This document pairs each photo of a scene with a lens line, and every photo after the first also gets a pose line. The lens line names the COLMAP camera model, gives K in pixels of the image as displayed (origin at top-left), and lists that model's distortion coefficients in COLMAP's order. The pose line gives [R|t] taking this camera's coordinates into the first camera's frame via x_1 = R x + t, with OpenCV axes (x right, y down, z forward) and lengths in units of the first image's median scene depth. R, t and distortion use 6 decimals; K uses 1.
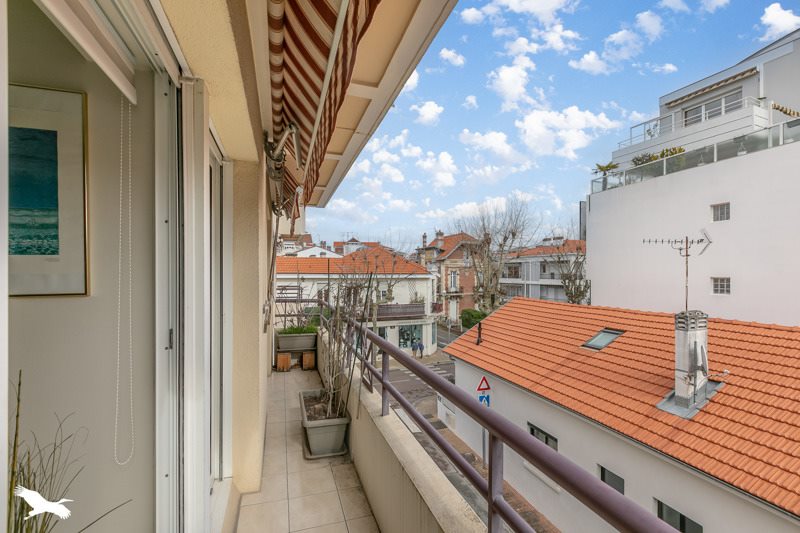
lens RADIAL K [[355.8, 0, 400.0], [0, 355.8, 266.5], [0, 0, 1]] dist [0.001248, 0.000165]
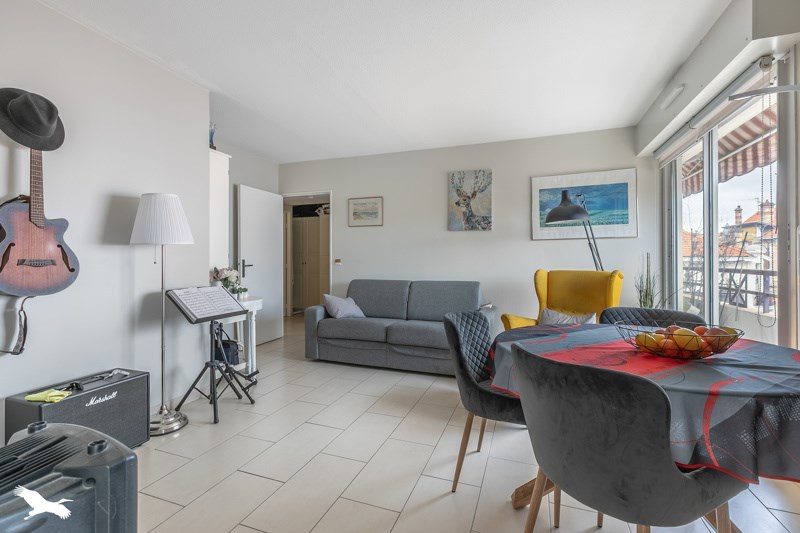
lens RADIAL K [[355.8, 0, 400.0], [0, 355.8, 266.5], [0, 0, 1]] dist [0.001248, 0.000165]
pose [[0.777459, 0.011955, -0.628820, -0.022894], [0.010572, 0.999430, 0.032072, 0.008510], [0.628844, -0.031583, 0.776890, -0.103682]]
